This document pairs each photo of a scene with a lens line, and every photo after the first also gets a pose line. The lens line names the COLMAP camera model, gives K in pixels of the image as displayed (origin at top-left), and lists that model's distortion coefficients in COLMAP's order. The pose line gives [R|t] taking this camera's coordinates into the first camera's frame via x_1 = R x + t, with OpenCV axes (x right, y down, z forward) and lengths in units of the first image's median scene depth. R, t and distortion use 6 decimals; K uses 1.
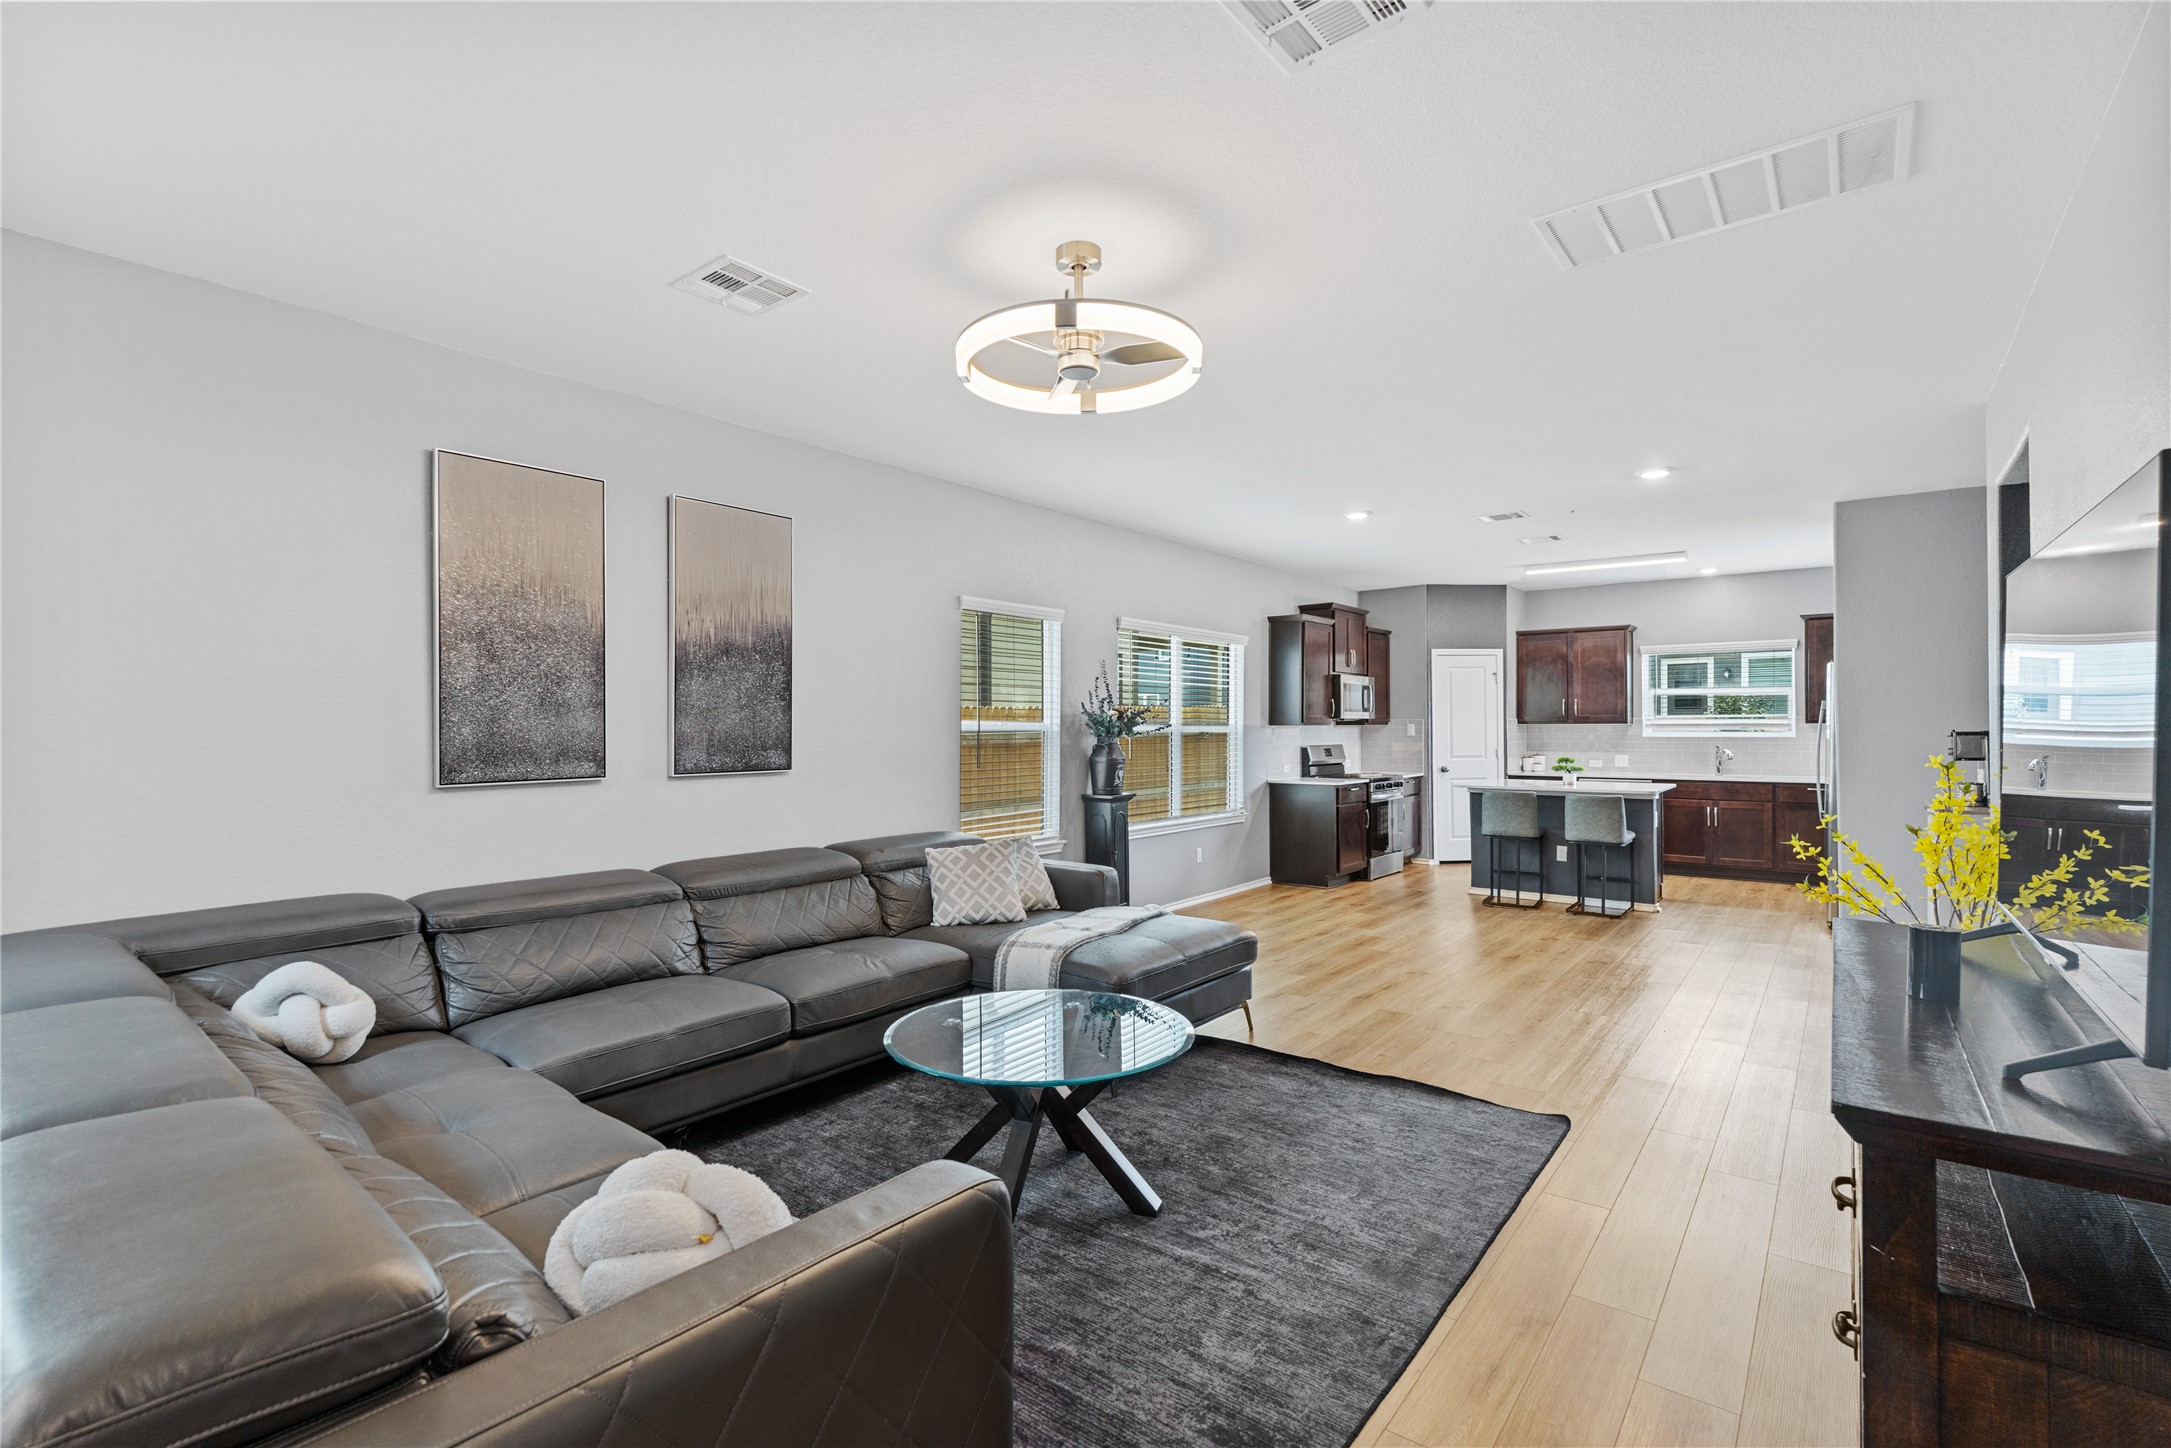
lens RADIAL K [[992.8, 0, 1040.9], [0, 992.8, 719.8], [0, 0, 1]] dist [-0.019756, -0.000742]
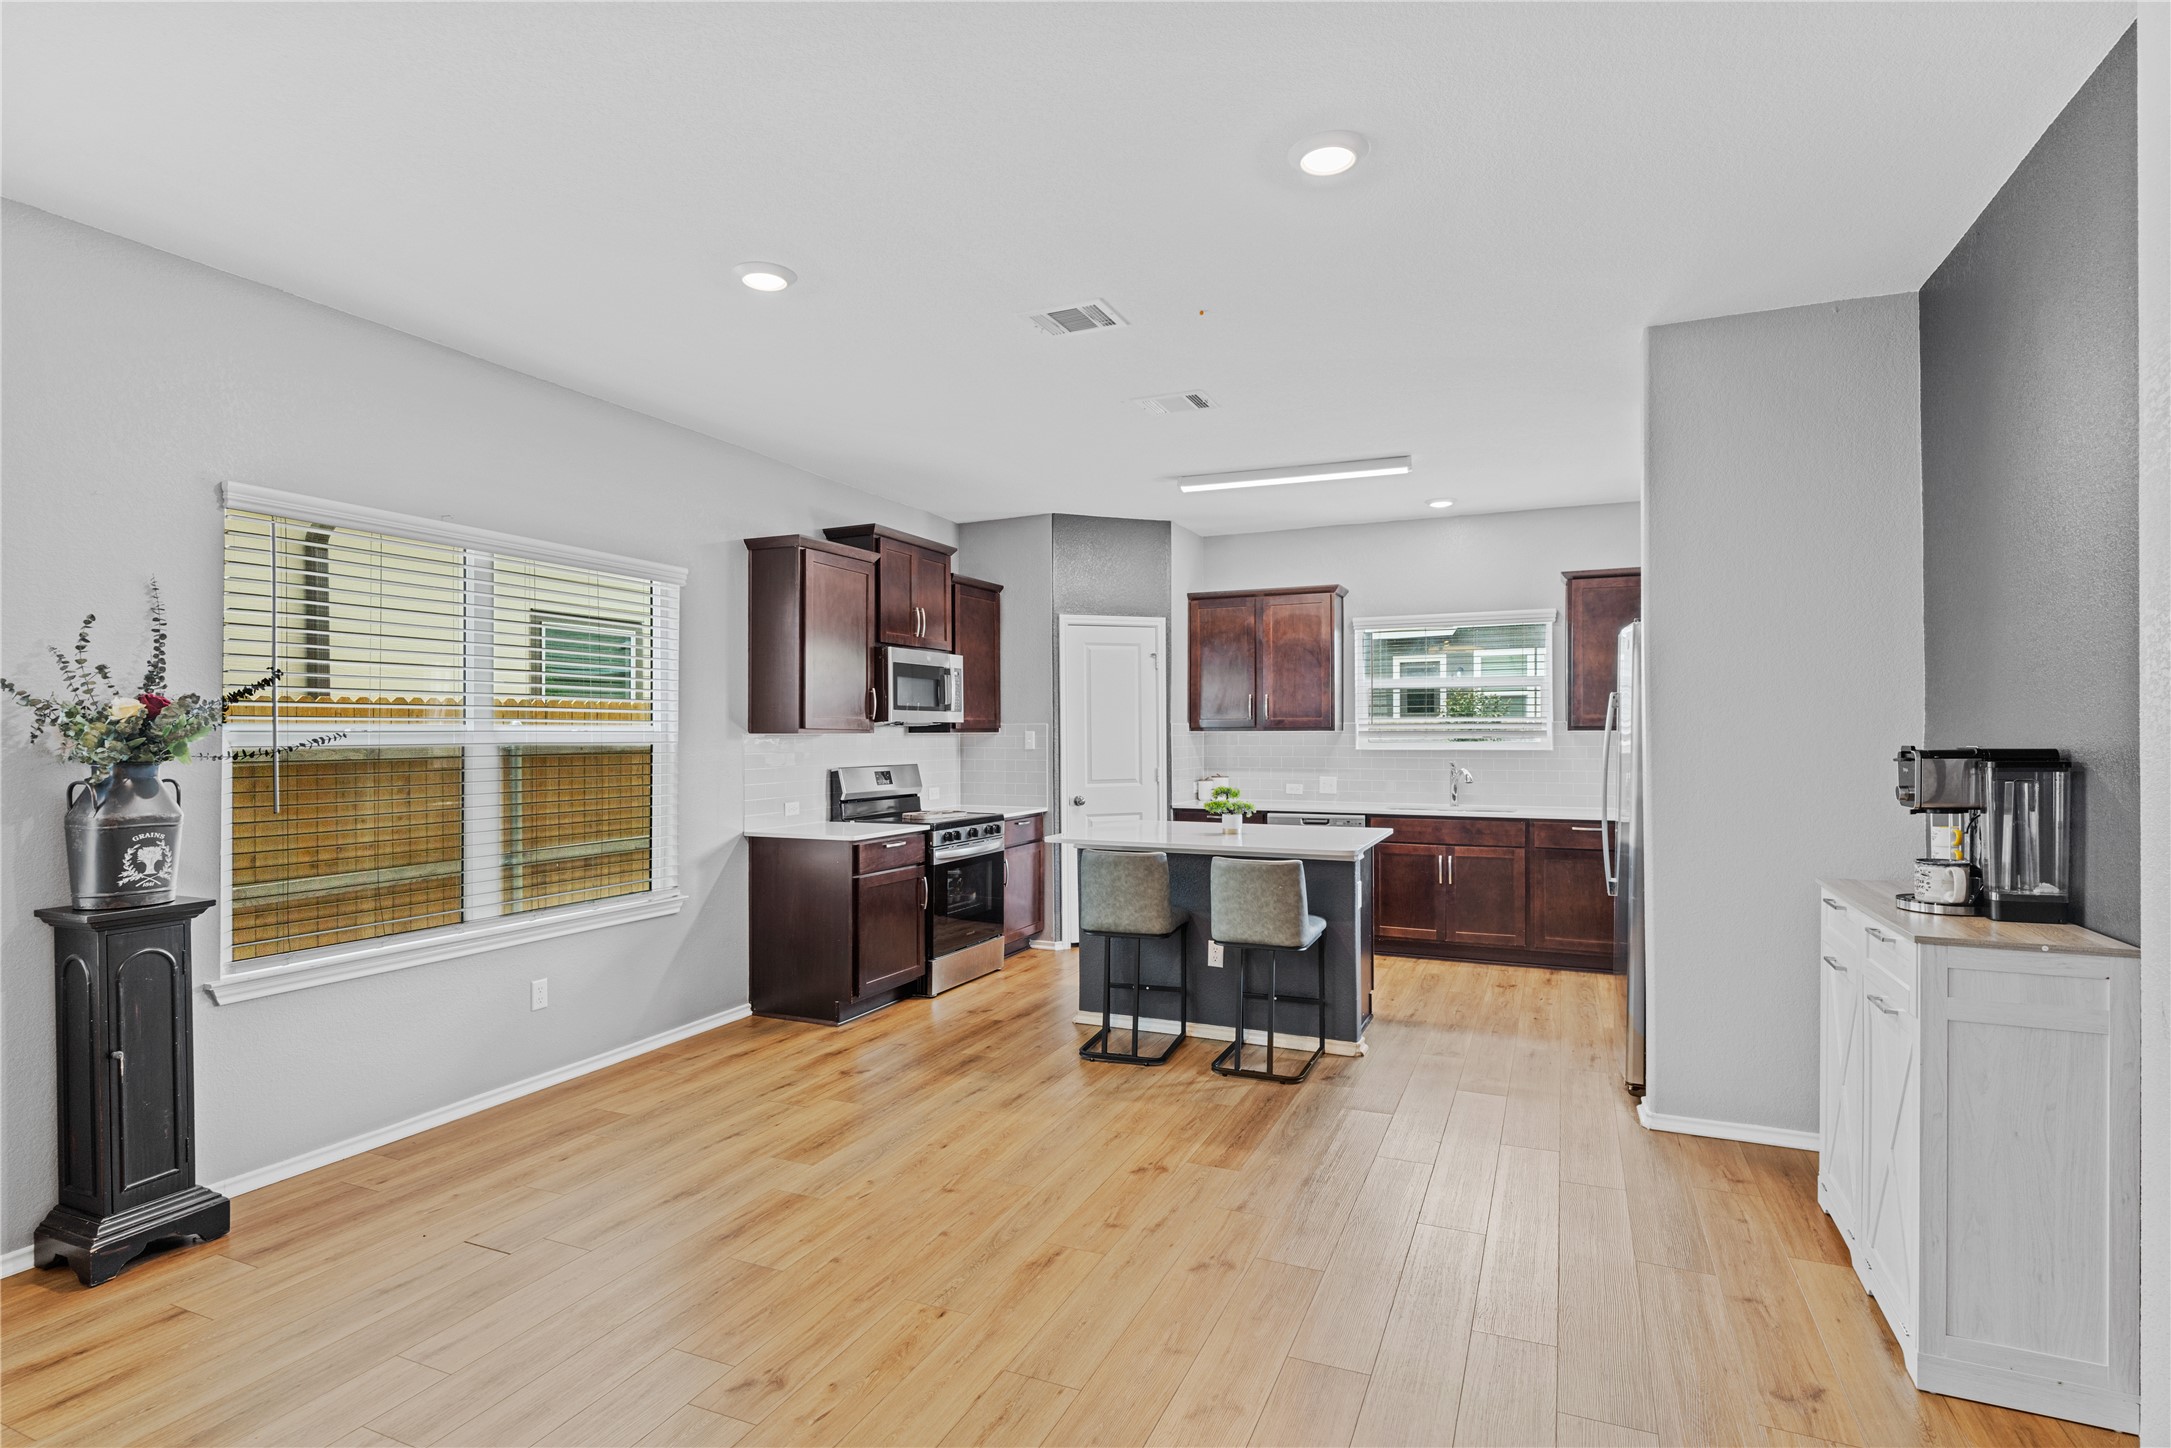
lens RADIAL K [[1091.3, 0, 1070.7], [0, 1091.3, 730.4], [0, 0, 1]] dist [-0.001321, -0.001582]
pose [[0.964588, -0.000109, 0.263762, 0.236402], [-0.001175, 0.999988, 0.004713, 0.000589], [-0.263759, -0.004856, 0.964576, 0.344628]]
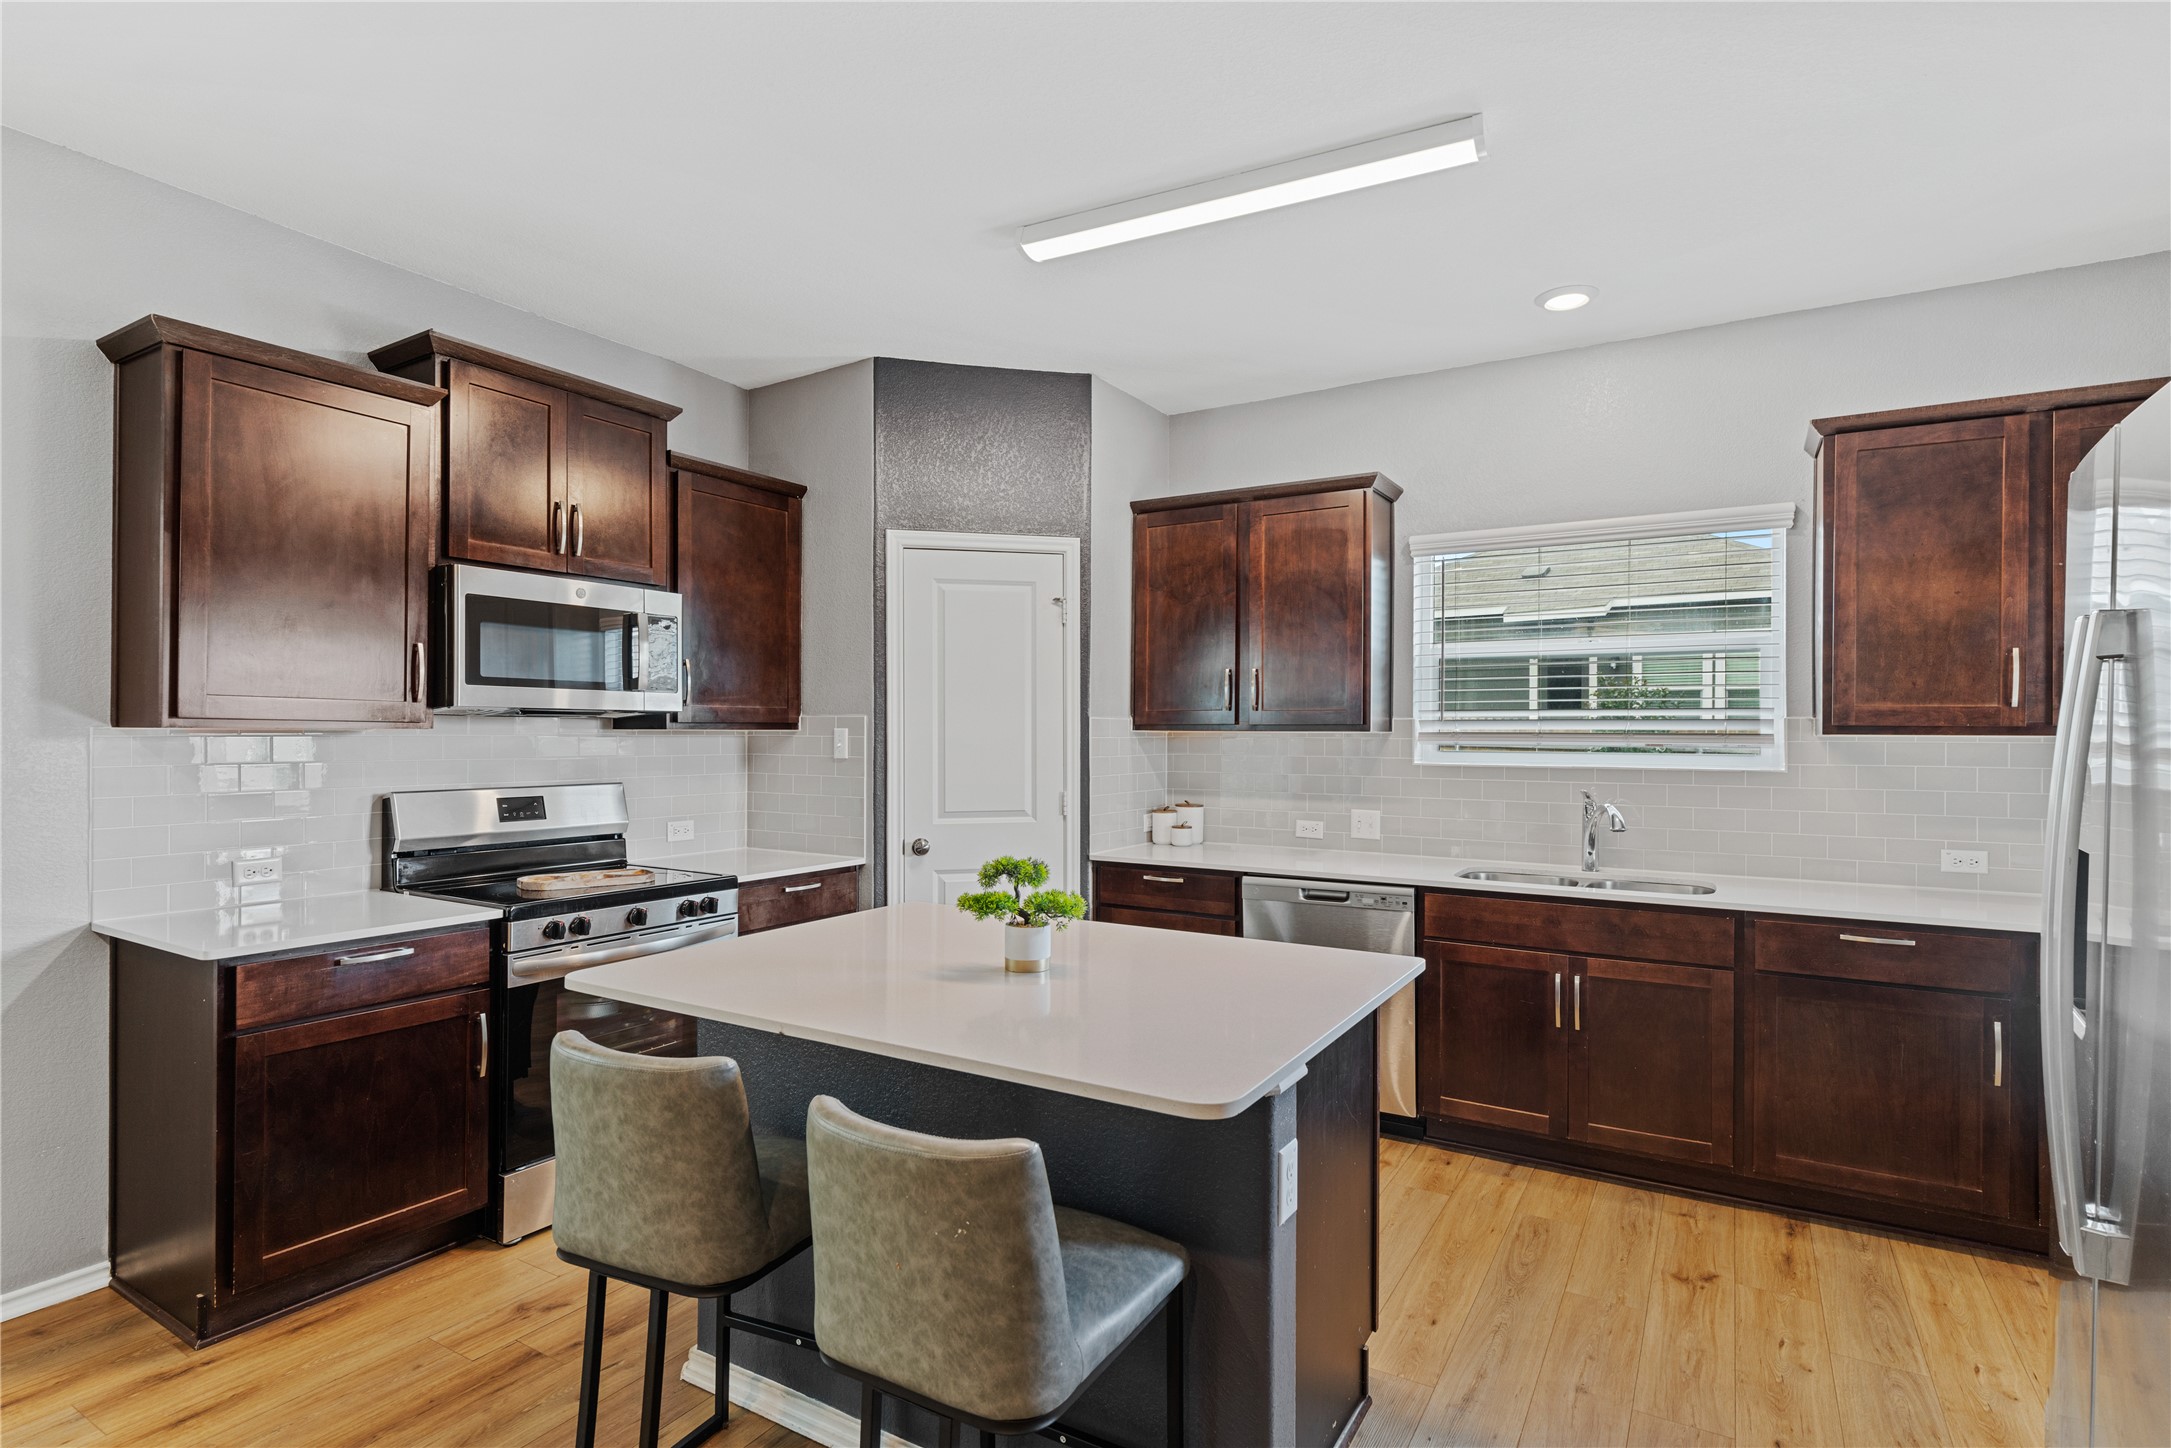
lens RADIAL K [[1091.3, 0, 1073.6], [0, 1091.3, 731.5], [0, 0, 1]] dist [-0.001321, -0.001582]
pose [[0.988998, 0.006798, 0.147775, 0.445033], [-0.007734, 0.999954, 0.005757, 0.002747], [-0.147729, -0.006837, 0.989004, 0.634522]]
